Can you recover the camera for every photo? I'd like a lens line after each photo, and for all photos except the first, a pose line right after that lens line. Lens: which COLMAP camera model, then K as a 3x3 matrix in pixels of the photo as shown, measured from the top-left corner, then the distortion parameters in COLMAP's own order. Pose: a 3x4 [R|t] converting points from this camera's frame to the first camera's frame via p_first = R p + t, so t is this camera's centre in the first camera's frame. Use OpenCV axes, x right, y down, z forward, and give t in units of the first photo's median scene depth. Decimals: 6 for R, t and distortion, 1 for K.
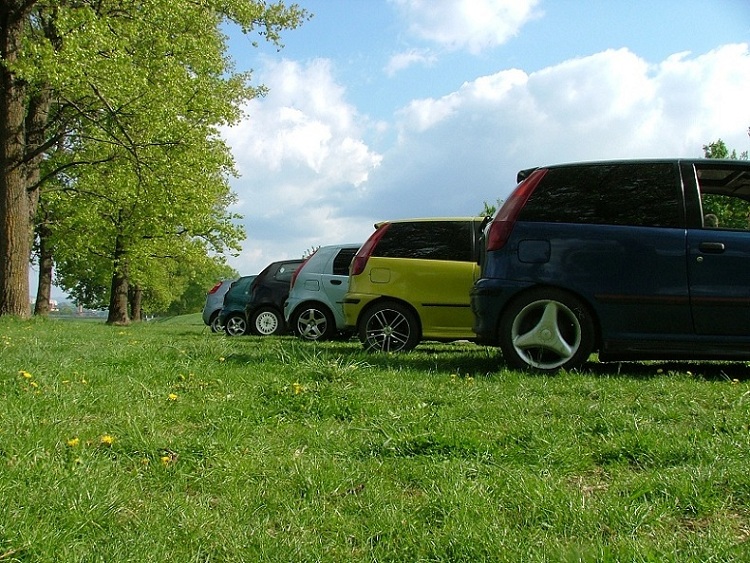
lens RADIAL K [[817.9, 0, 373.8], [0, 817.9, 304.4], [0, 0, 1]] dist [-0.215384, 0.271547]
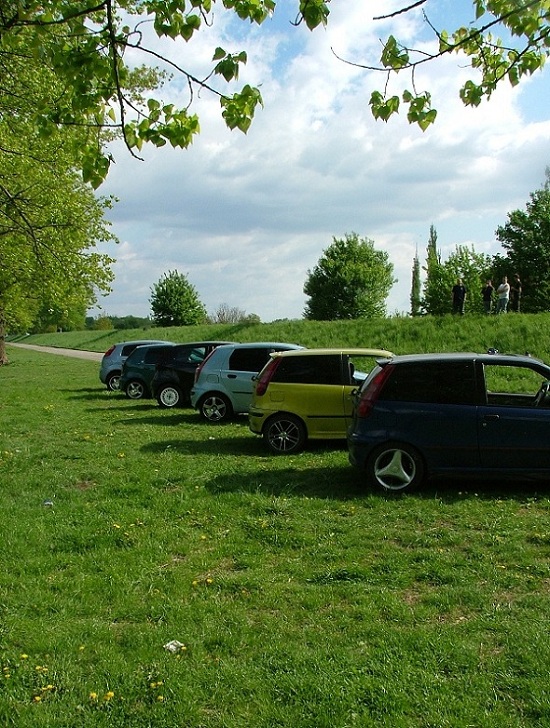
lens RADIAL K [[793.9, 0, 275.0], [0, 793.9, 364.0], [0, 0, 1]] dist [-0.215384, 0.271547]
pose [[0.997632, -0.032162, 0.060800, -0.077218], [0.028387, 0.997675, 0.061956, -0.175330], [-0.062651, -0.060083, 0.996225, -0.362766]]
